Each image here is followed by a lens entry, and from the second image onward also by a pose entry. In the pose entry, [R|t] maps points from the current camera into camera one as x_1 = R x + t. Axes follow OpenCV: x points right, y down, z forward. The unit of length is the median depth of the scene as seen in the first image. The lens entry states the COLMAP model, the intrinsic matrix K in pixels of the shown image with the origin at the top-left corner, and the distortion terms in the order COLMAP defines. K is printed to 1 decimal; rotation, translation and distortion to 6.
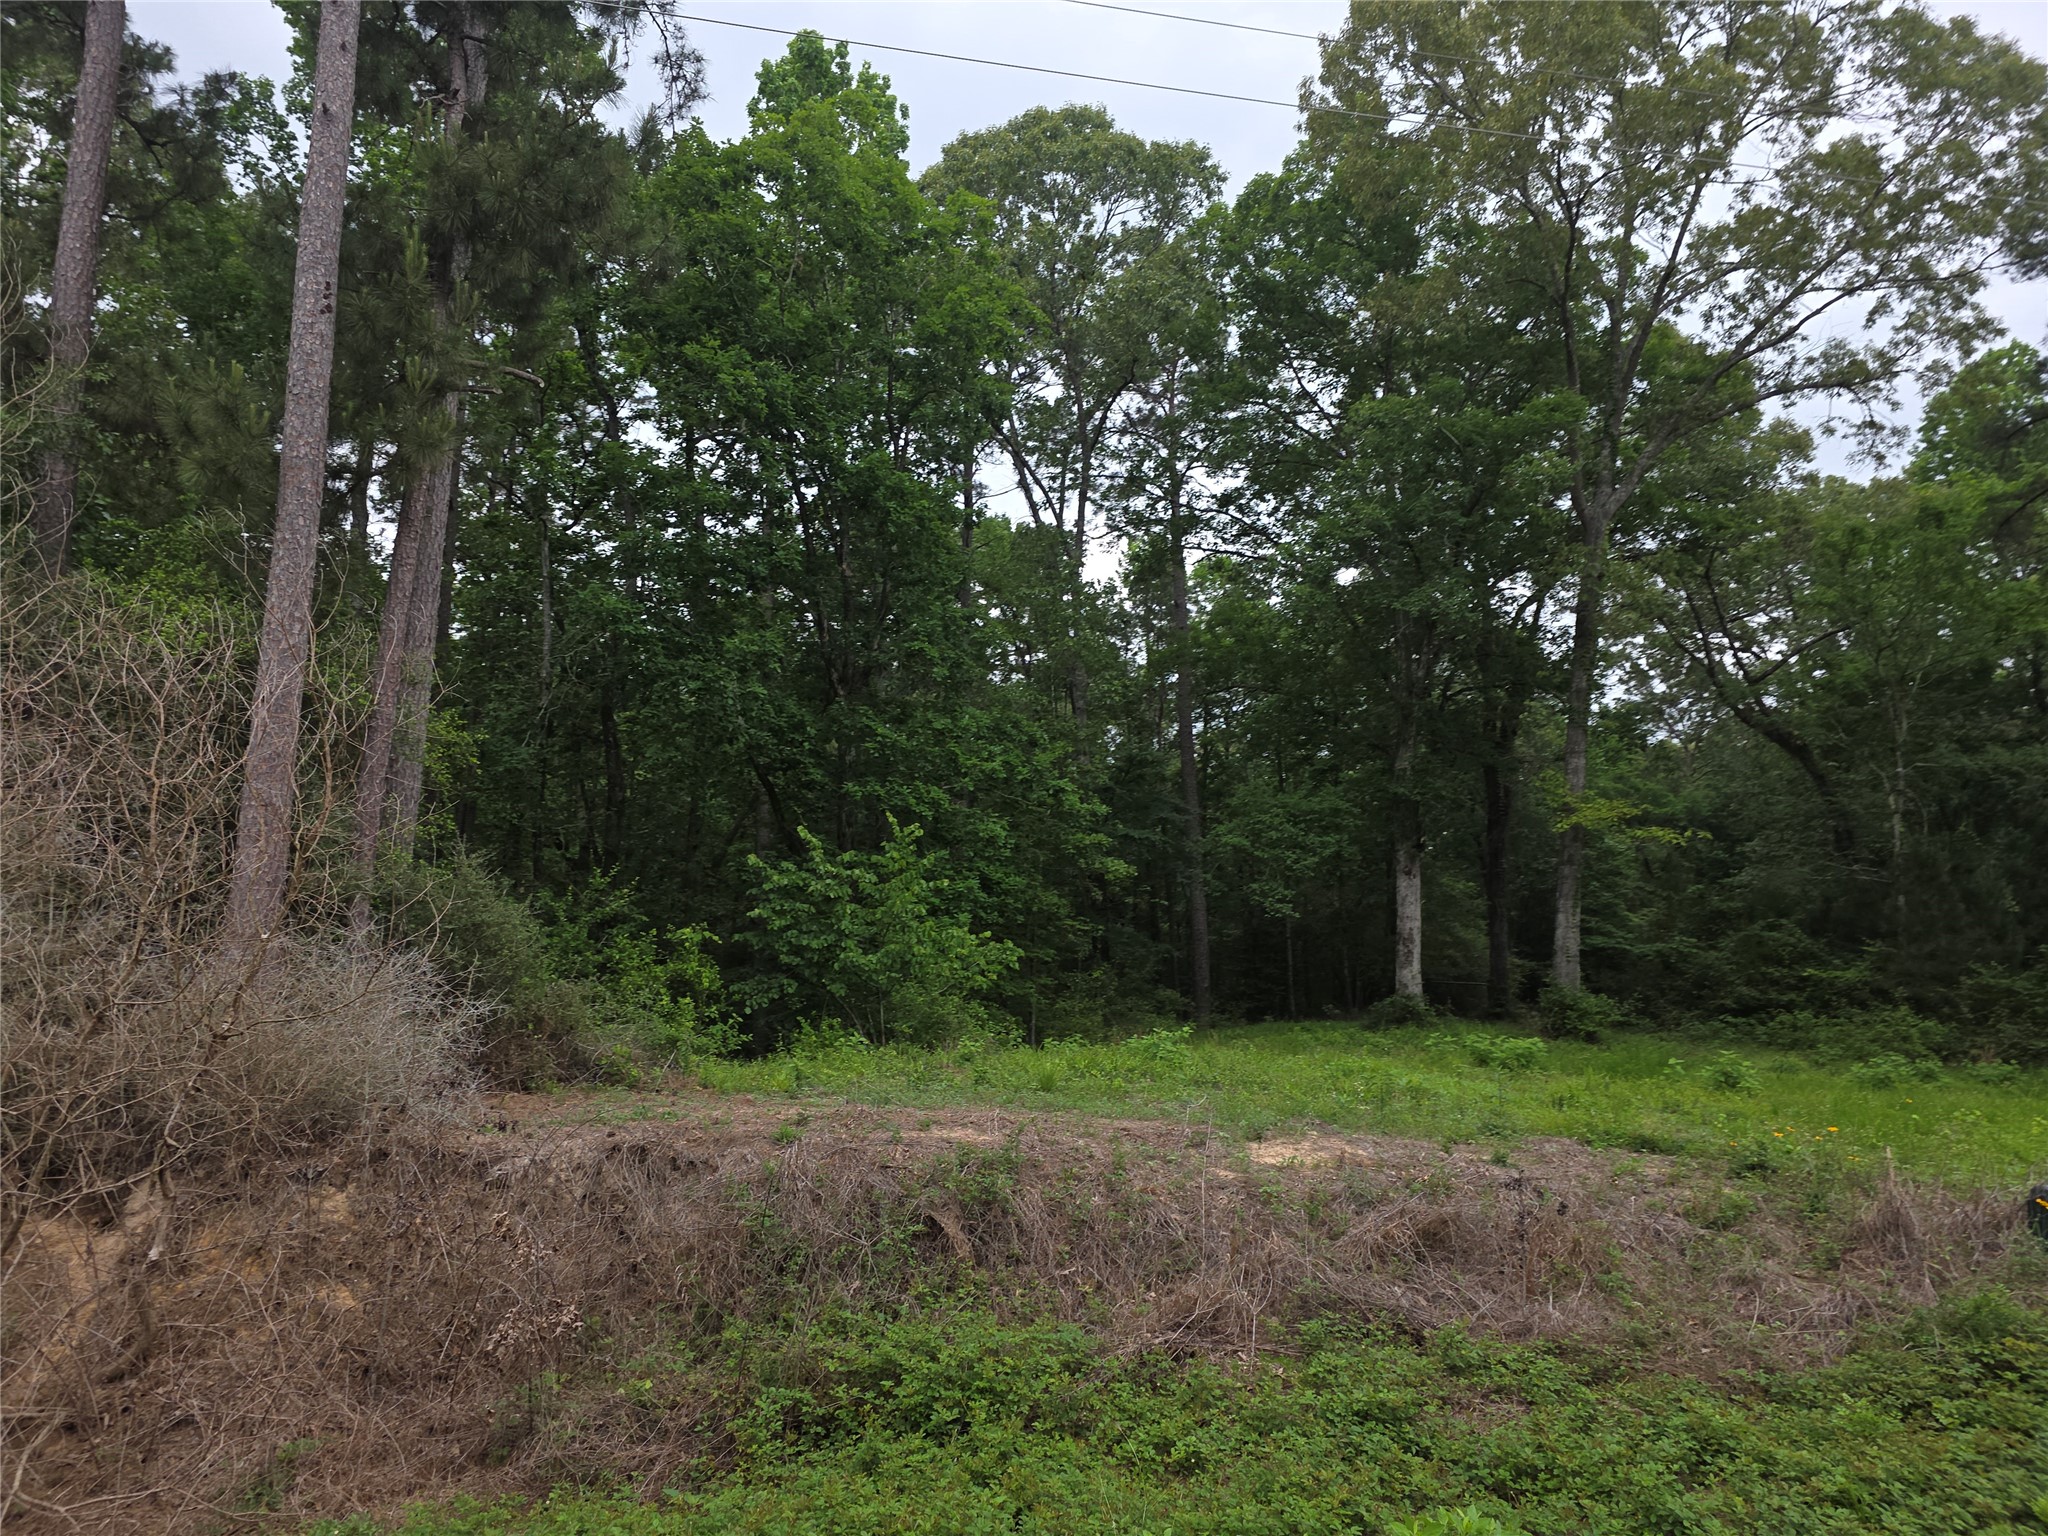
lens RADIAL K [[1390.9, 0, 1010.7], [0, 1390.9, 772.8], [0, 0, 1]] dist [0.036002, -0.021487]
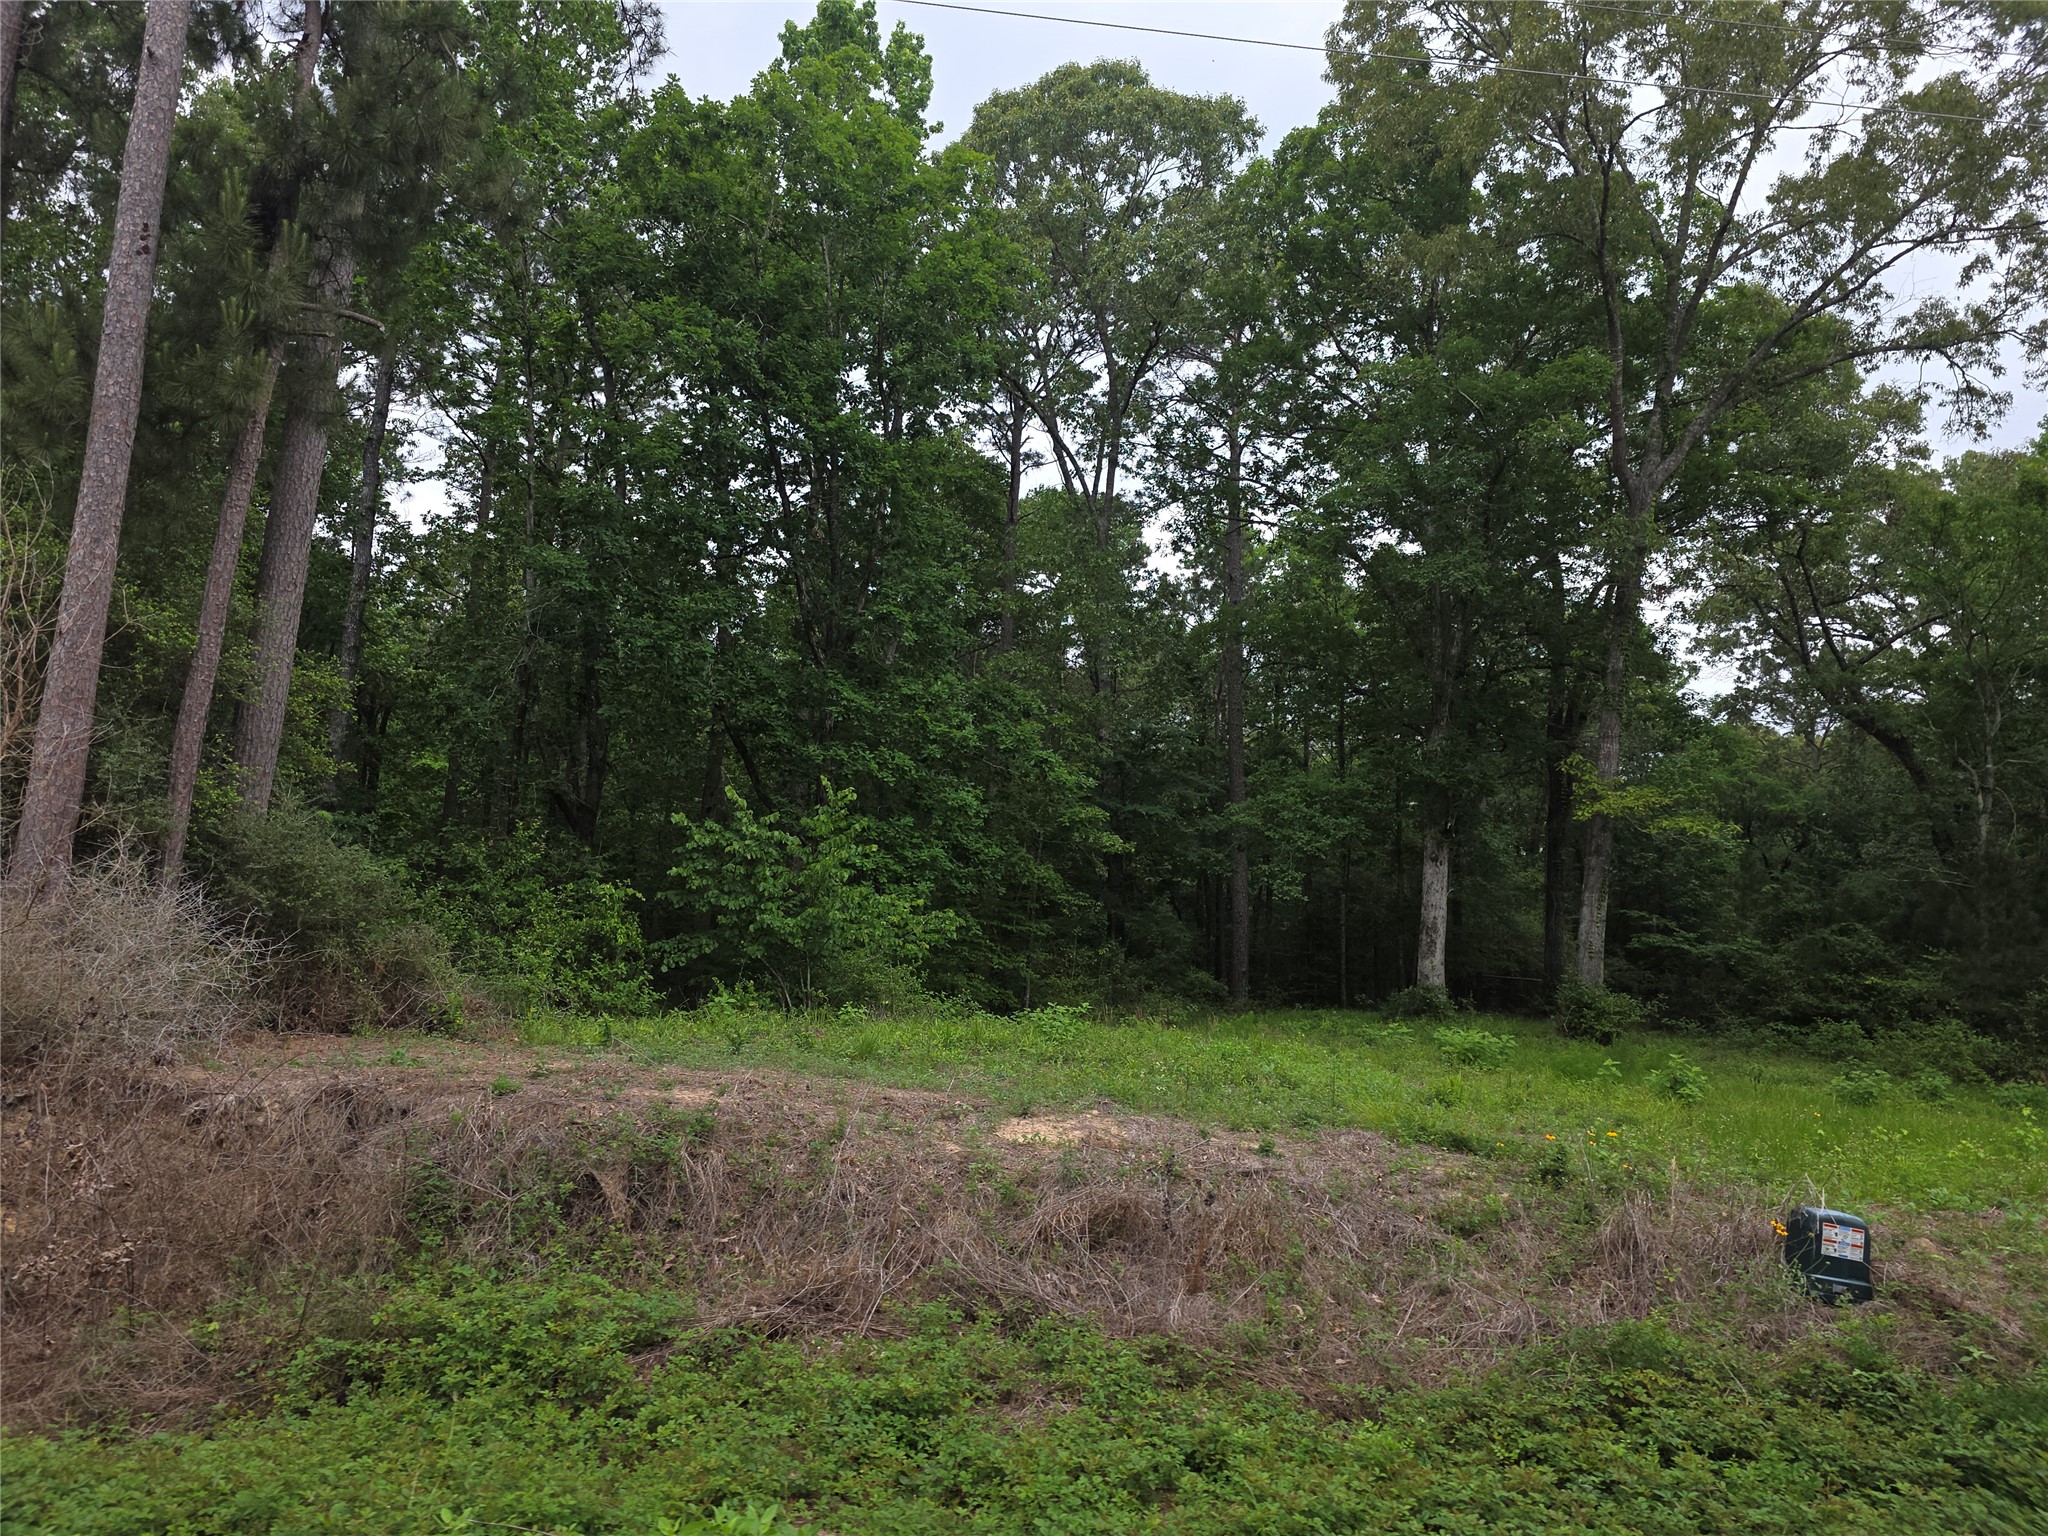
lens RADIAL K [[1390.9, 0, 1021.5], [0, 1390.9, 767.7], [0, 0, 1]] dist [0.036002, -0.021487]
pose [[0.994875, 0.027511, -0.097296, 0.100253], [-0.026444, 0.999575, 0.012244, 0.004894], [0.097592, -0.009609, 0.995180, 0.020416]]
